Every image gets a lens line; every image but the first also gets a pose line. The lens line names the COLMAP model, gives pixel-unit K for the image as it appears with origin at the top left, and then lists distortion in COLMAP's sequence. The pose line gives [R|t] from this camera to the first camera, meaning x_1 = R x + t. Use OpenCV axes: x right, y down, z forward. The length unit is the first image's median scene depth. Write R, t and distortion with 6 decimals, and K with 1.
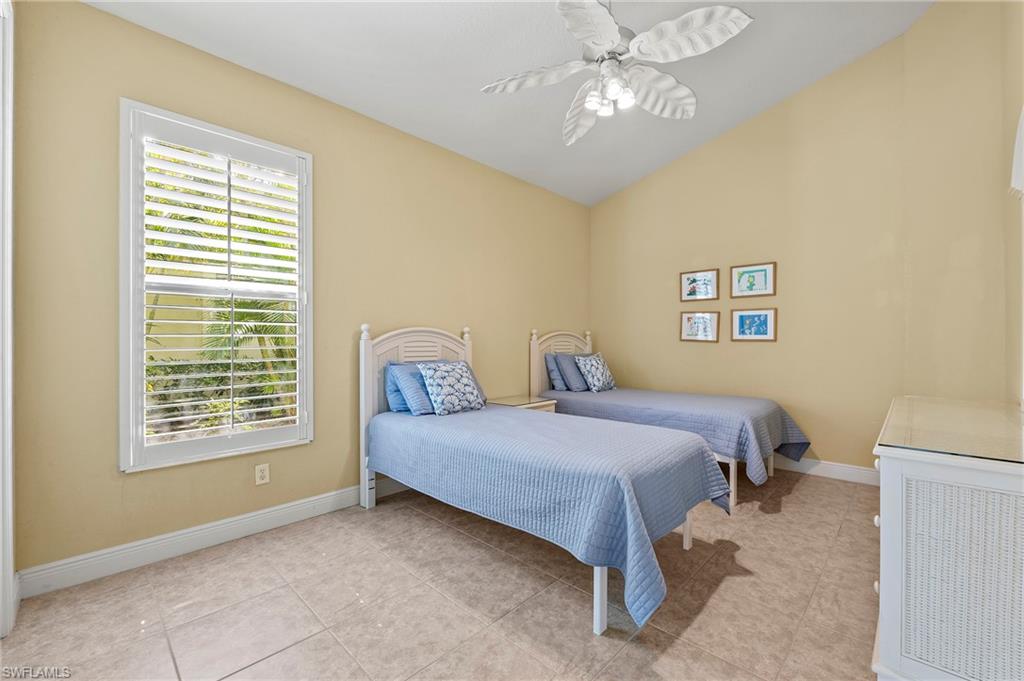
lens RADIAL K [[414.4, 0, 525.9], [0, 414.4, 348.3], [0, 0, 1]] dist [-0.001477, -0.000118]
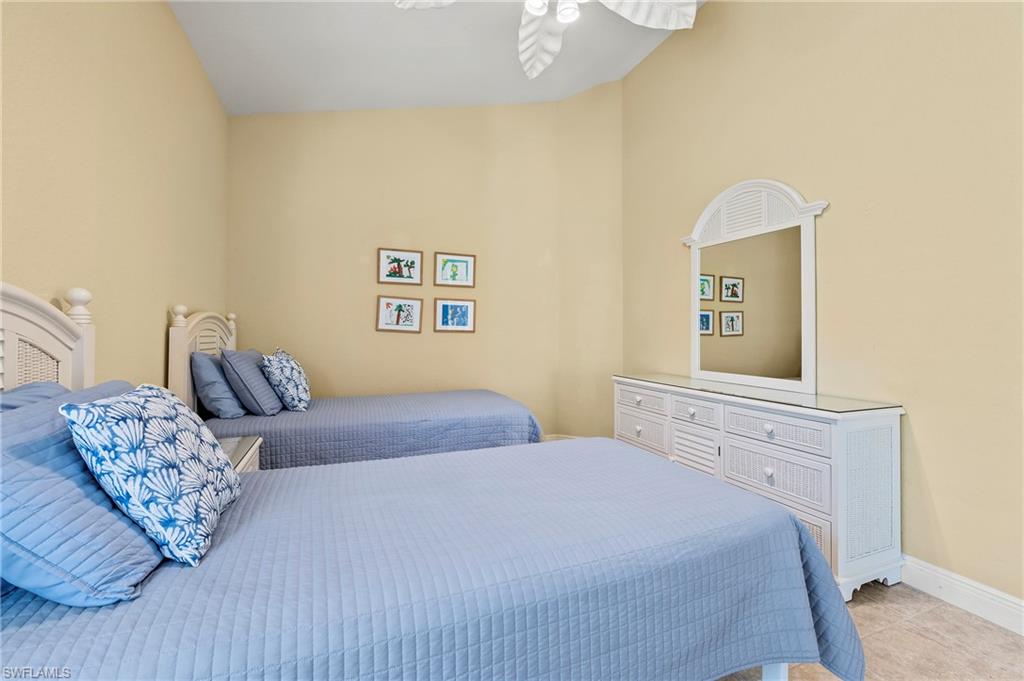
lens RADIAL K [[414.9, 0, 509.7], [0, 414.9, 328.6], [0, 0, 1]] dist [-0.000872, -0.000154]
pose [[0.441358, 0.015411, 0.897199, -0.270046], [0.005198, 0.999792, -0.019730, -0.005308], [-0.897316, 0.013372, 0.441186, 0.446896]]
